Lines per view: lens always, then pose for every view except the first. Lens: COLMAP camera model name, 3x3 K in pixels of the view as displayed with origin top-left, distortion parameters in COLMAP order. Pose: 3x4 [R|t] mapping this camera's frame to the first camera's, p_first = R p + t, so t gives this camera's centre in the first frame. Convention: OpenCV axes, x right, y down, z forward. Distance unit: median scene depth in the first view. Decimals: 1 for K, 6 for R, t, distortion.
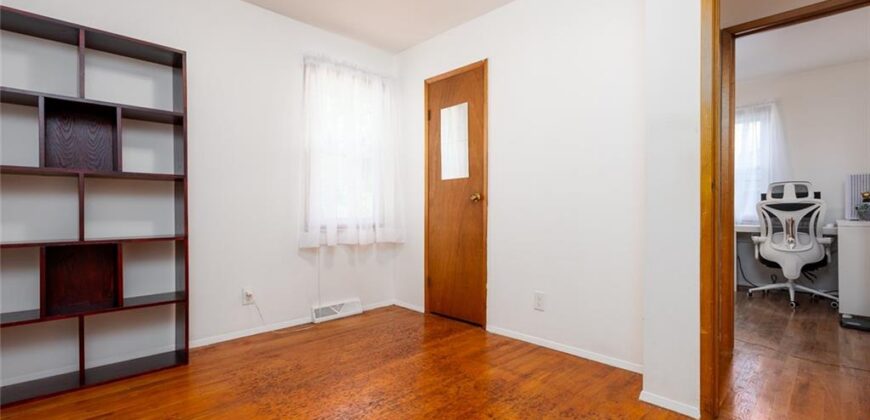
lens RADIAL K [[384.3, 0, 439.9], [0, 384.3, 211.5], [0, 0, 1]] dist [0.003637, -0.000691]
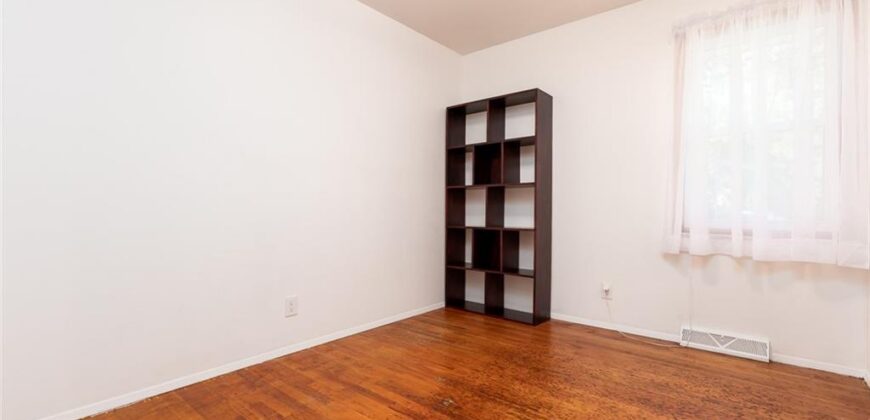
lens RADIAL K [[384.3, 0, 435.9], [0, 384.3, 210.1], [0, 0, 1]] dist [0.003637, -0.000691]
pose [[0.099165, 0.005416, -0.995056, 3.142442], [-0.005344, 0.999974, 0.004910, -0.024645], [0.995057, 0.004830, 0.099191, 2.709165]]
